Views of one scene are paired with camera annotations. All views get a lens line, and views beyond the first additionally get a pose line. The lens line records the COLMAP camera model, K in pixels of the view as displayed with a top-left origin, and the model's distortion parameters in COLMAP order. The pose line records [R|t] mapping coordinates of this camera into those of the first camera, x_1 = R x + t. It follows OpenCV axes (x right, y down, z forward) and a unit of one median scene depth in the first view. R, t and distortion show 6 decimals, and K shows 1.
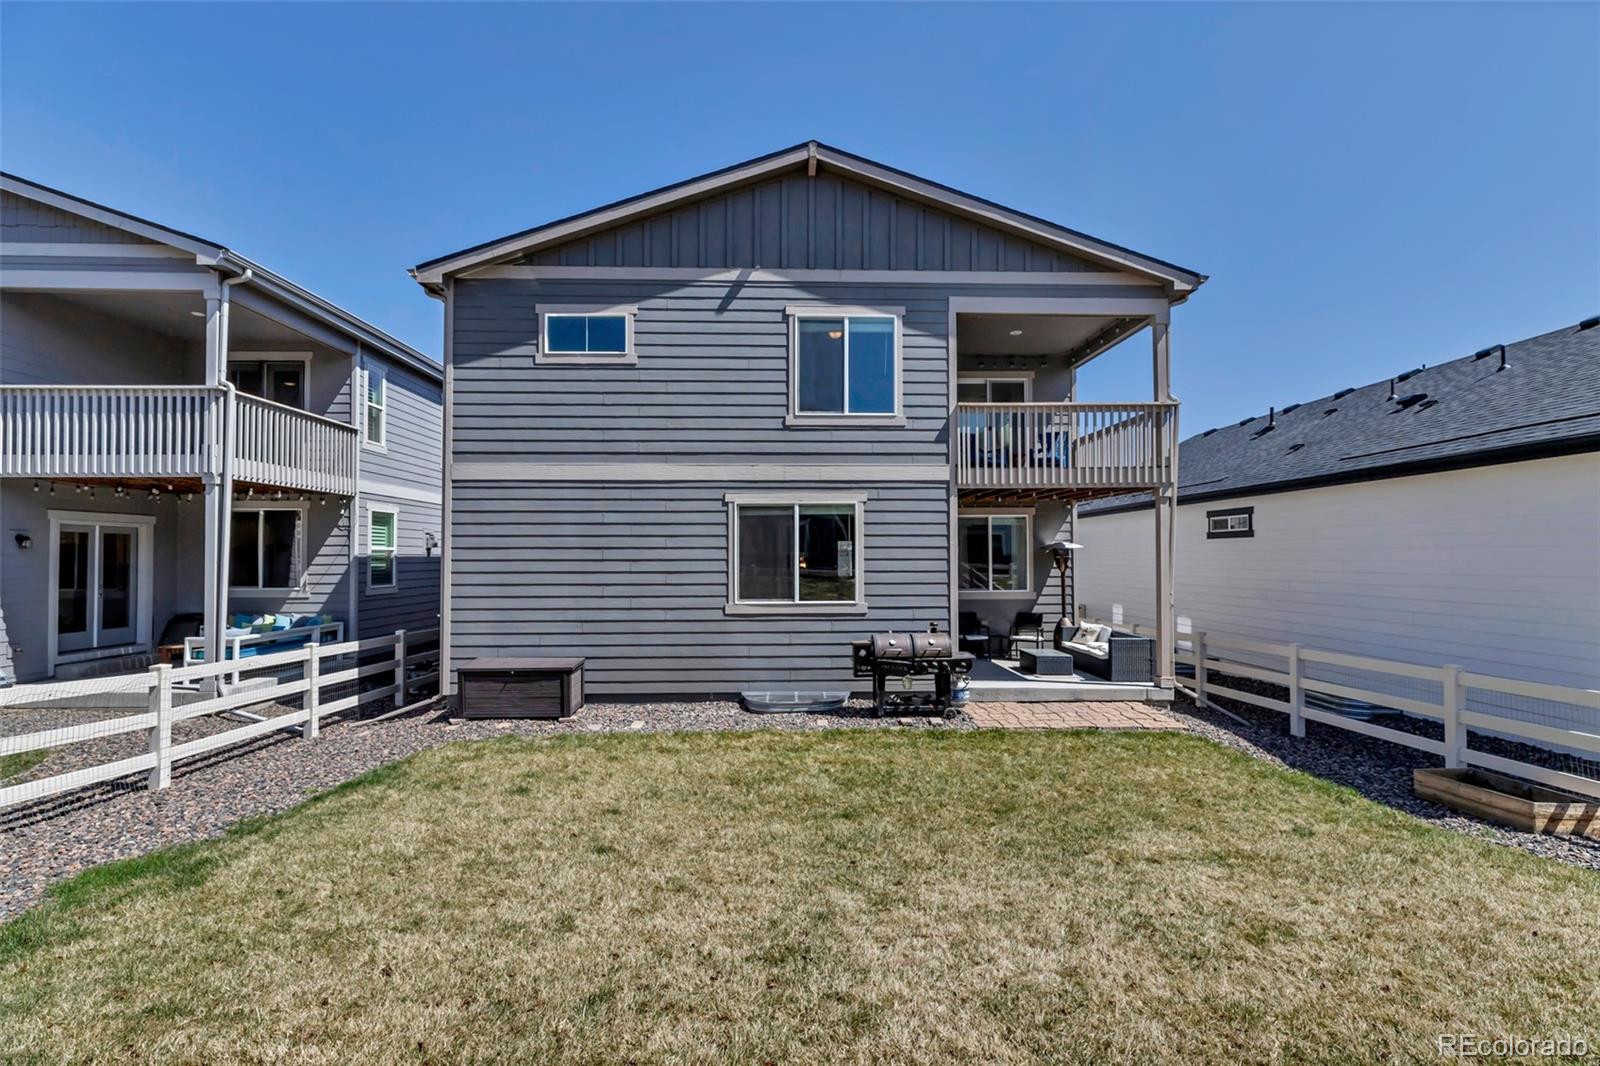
lens RADIAL K [[728.6, 0, 797.7], [0, 728.6, 538.0], [0, 0, 1]] dist [0.003442, 0.000313]
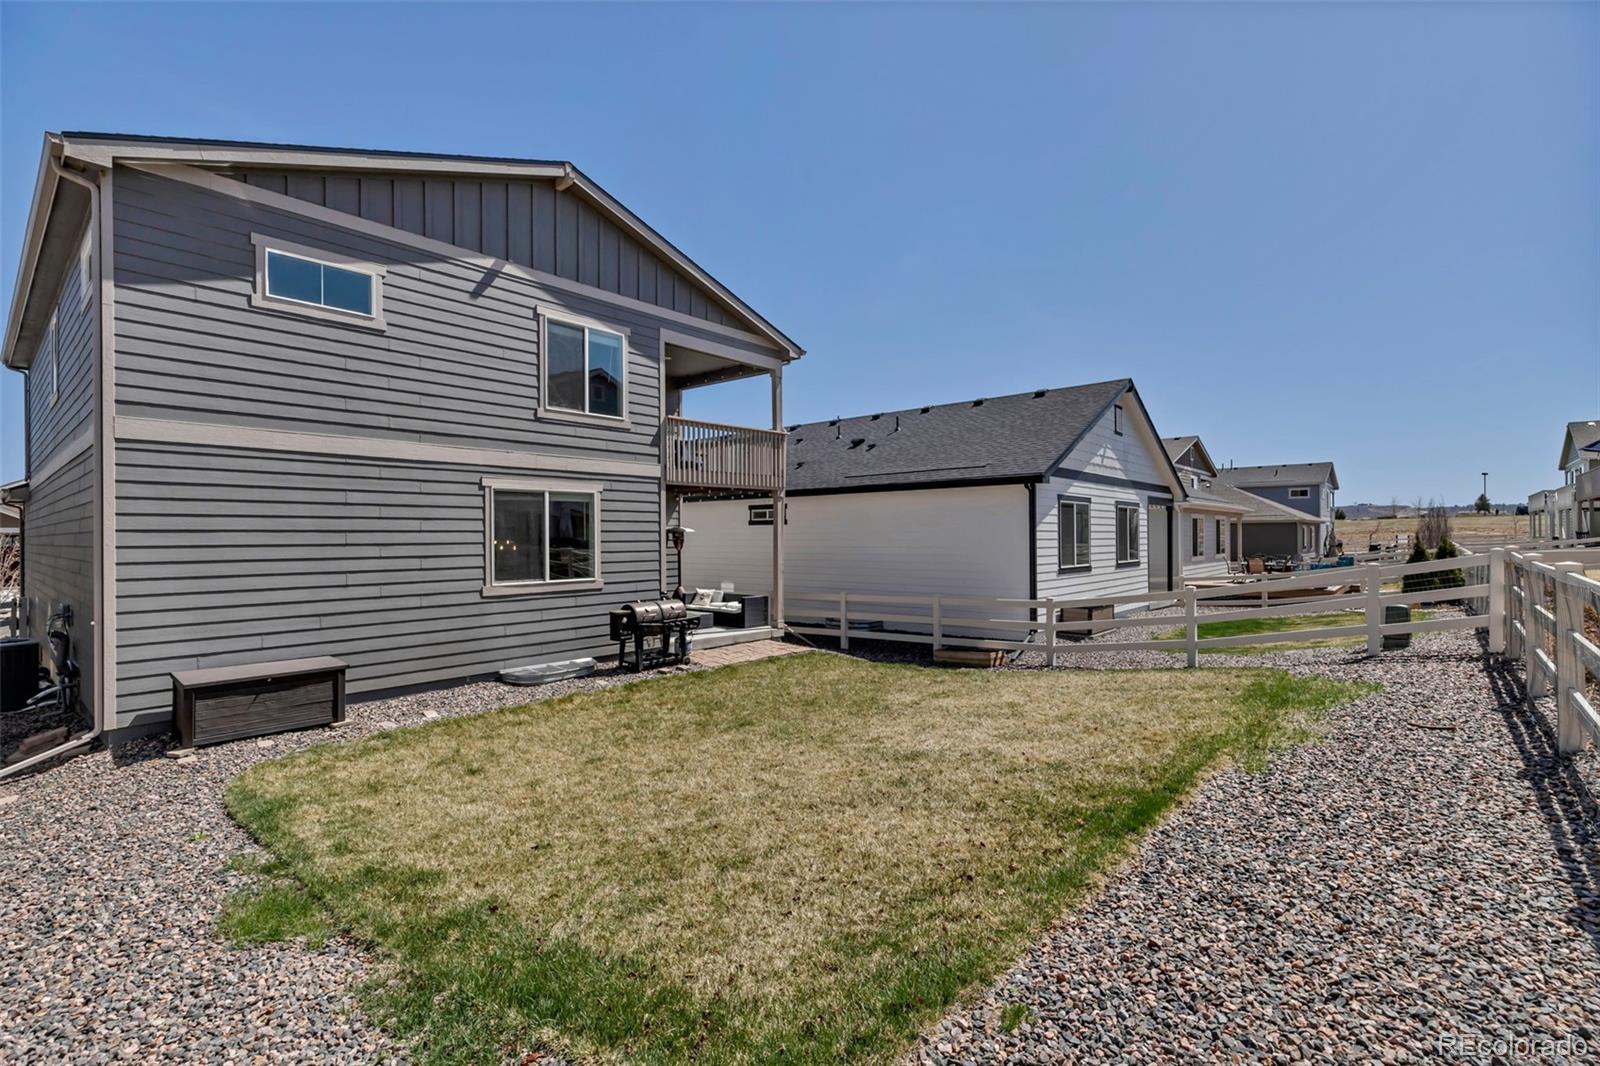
lens RADIAL K [[720.6, 0, 800.0], [0, 720.6, 533.0], [0, 0, 1]] dist [0.002070, 0.000119]
pose [[0.678267, 0.000849, 0.734815, -0.532071], [-0.013875, 0.999836, 0.011652, -0.001996], [-0.734685, -0.018099, 0.678167, -0.005772]]
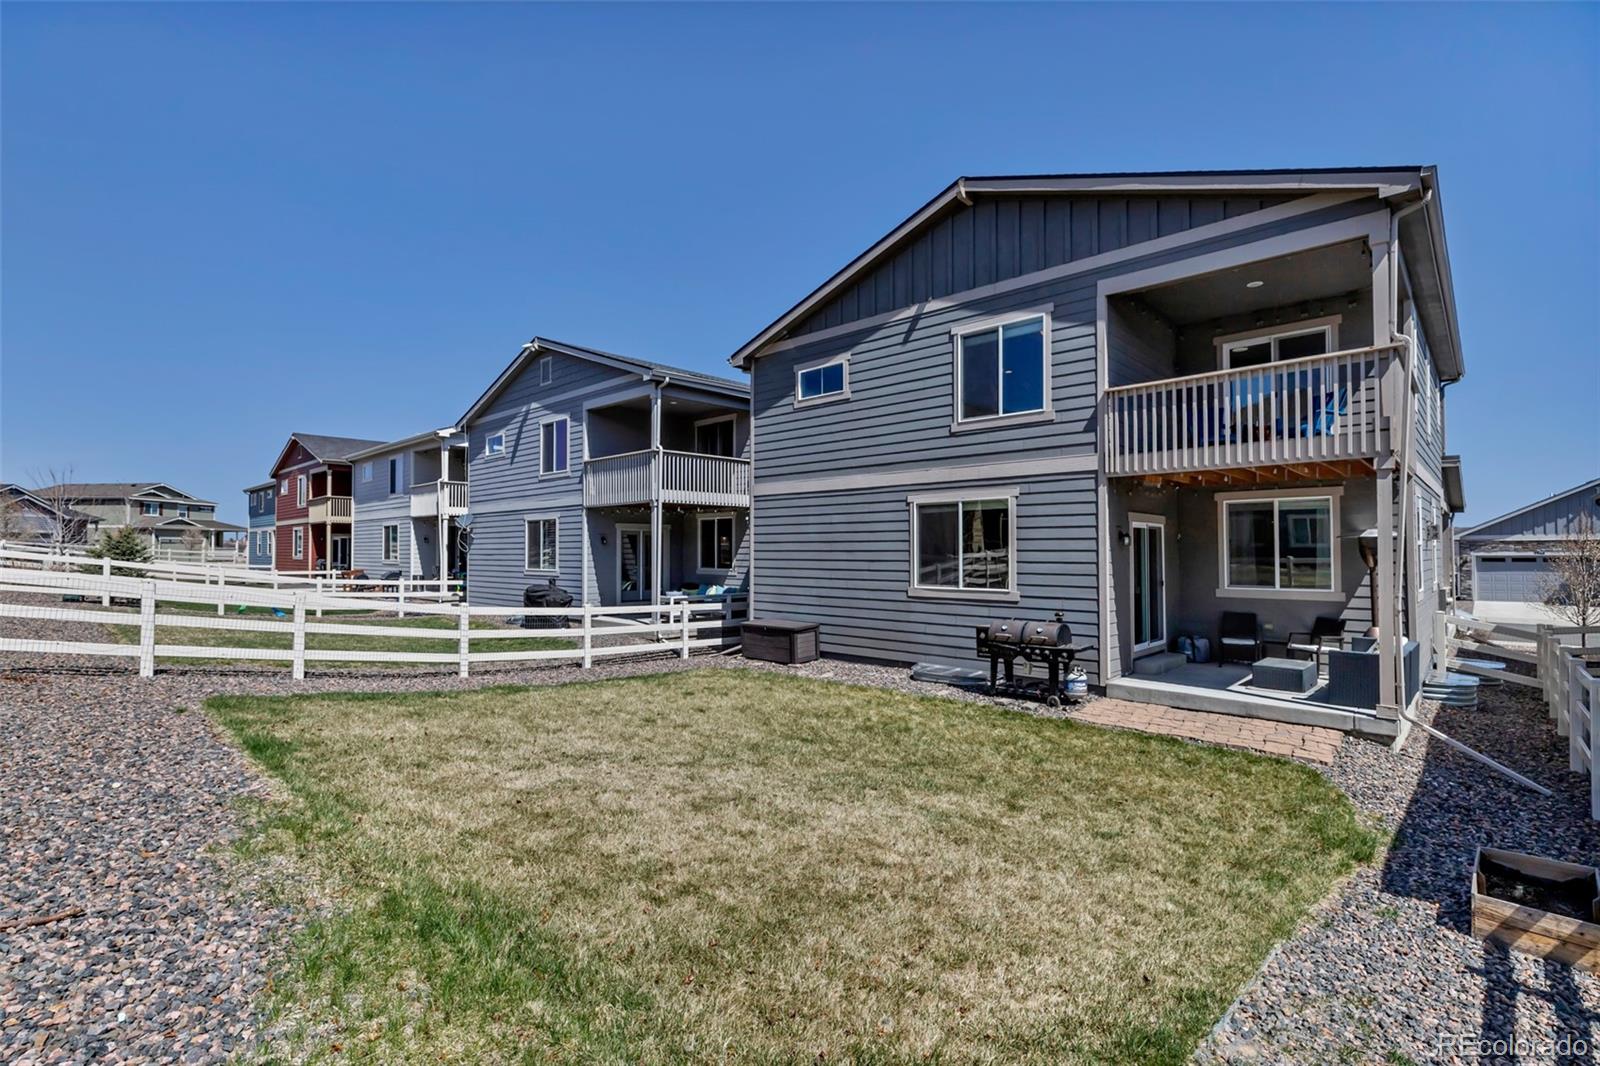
lens RADIAL K [[733.3, 0, 799.6], [0, 733.3, 528.1], [0, 0, 1]] dist [0.001647, -0.000246]
pose [[0.707051, -0.020461, -0.706866, 0.620566], [0.017996, 0.999778, -0.010939, 0.002702], [0.706934, -0.004986, 0.707262, 0.022435]]
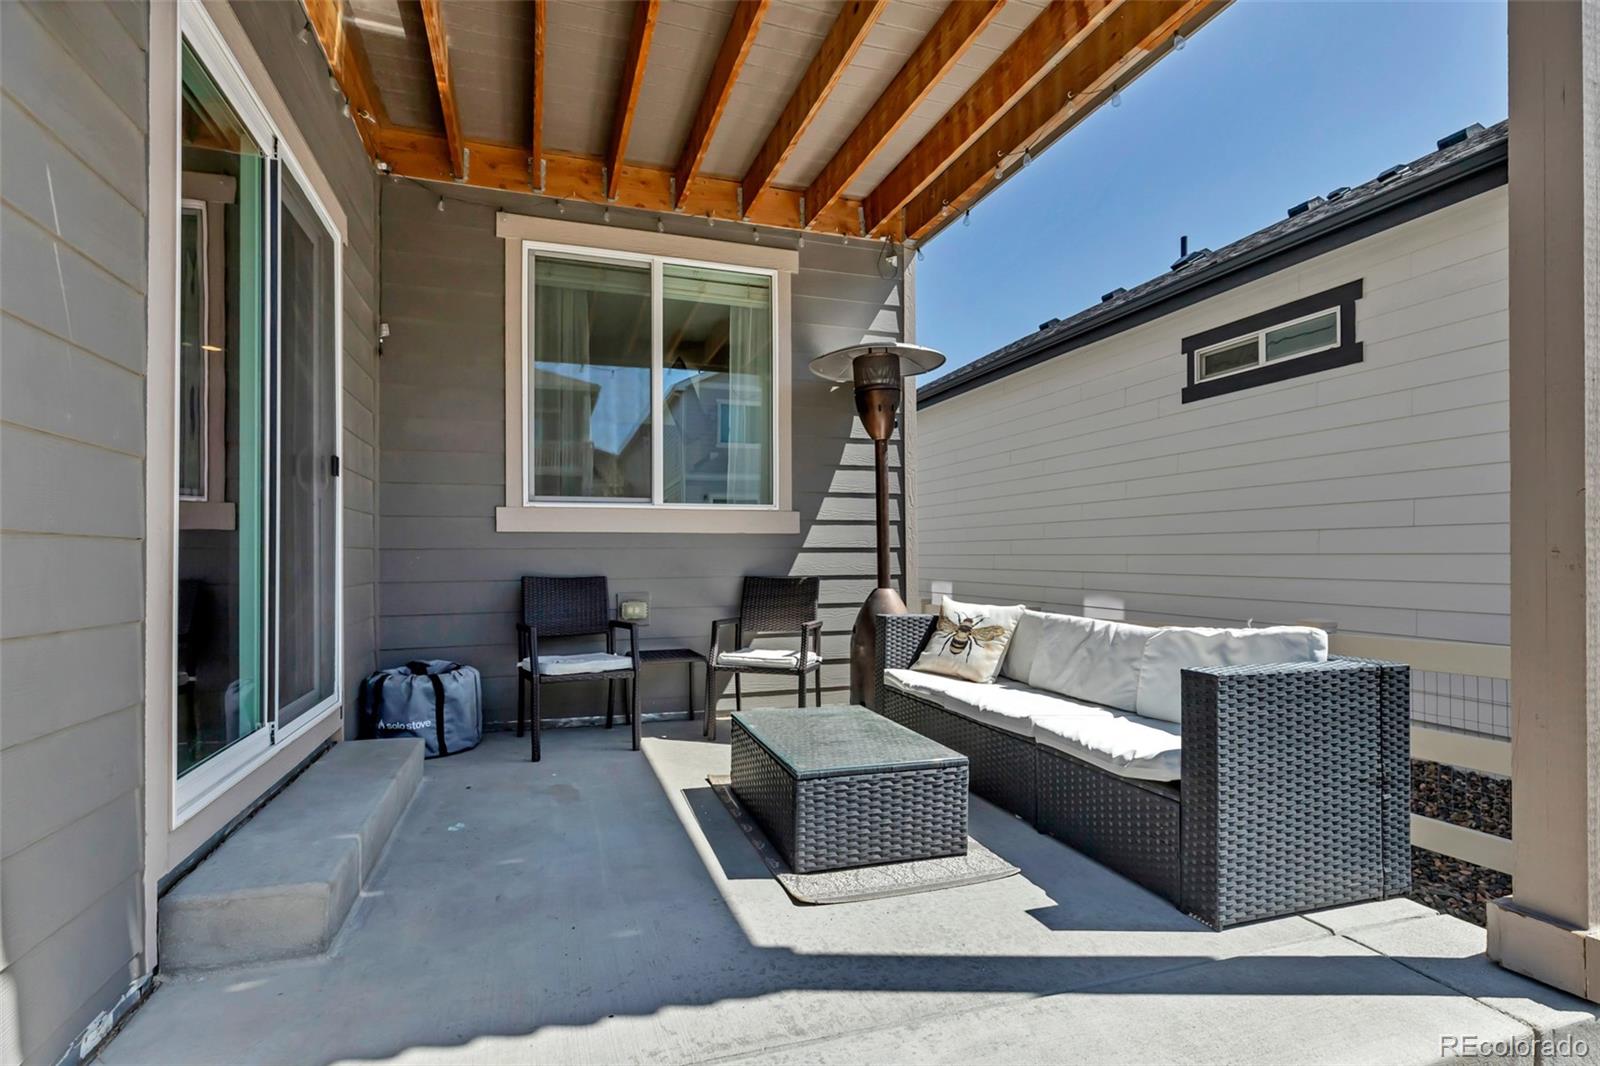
lens RADIAL K [[733.5, 0, 773.6], [0, 733.5, 547.2], [0, 0, 1]] dist [-0.000469, -0.000003]
pose [[0.962078, 0.002099, 0.272767, 0.298434], [-0.005709, 0.999906, 0.012440, 0.112569], [-0.272716, -0.013526, 0.962000, 0.907430]]
